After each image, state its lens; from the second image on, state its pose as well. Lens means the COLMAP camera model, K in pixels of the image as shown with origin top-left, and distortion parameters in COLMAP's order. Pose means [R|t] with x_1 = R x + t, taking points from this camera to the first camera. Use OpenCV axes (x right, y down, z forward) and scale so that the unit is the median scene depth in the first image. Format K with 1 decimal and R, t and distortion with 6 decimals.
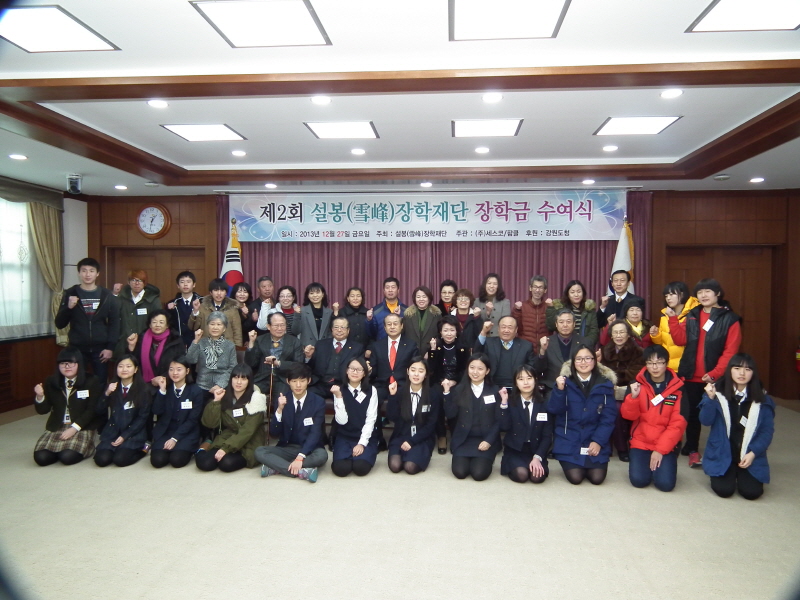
lens RADIAL K [[643.6, 0, 404.5], [0, 643.6, 273.0], [0, 0, 1]] dist [-0.032279, 0.001827]
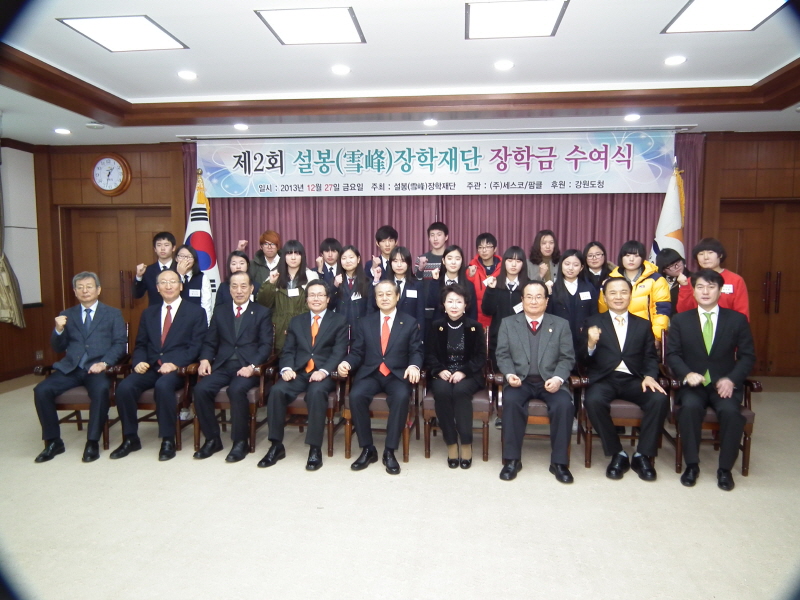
lens RADIAL K [[611.2, 0, 400.5], [0, 611.2, 296.3], [0, 0, 1]] dist [-0.030889, 0.010281]
pose [[0.999798, -0.002572, -0.019928, 0.009814], [0.004216, 0.996550, 0.082893, 0.015264], [0.019646, -0.082960, 0.996359, 0.198860]]
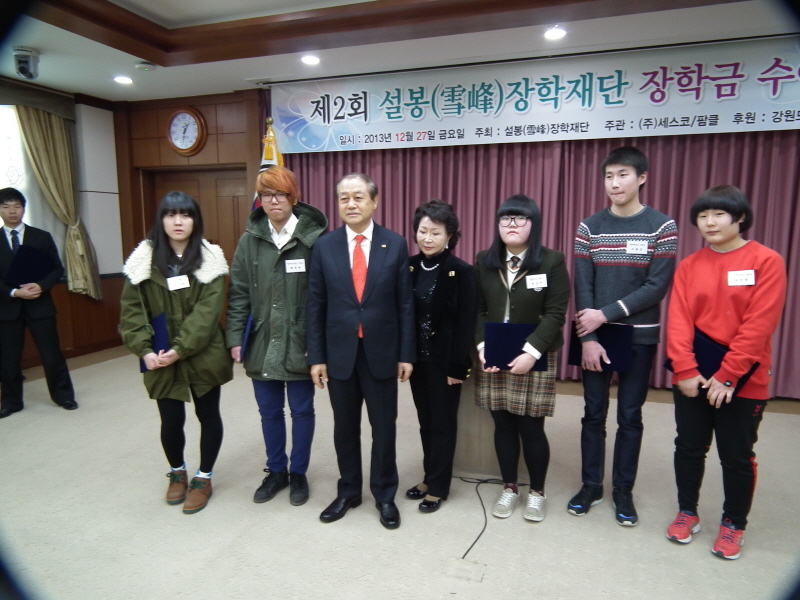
lens RADIAL K [[535.4, 0, 404.7], [0, 535.4, 303.4], [0, 0, 1]] dist [-0.006641, 0.000831]
pose [[0.969993, 0.030849, -0.241167, 0.023289], [0.006939, 0.988001, 0.154290, 0.025752], [0.243033, -0.151334, 0.958140, 0.439208]]
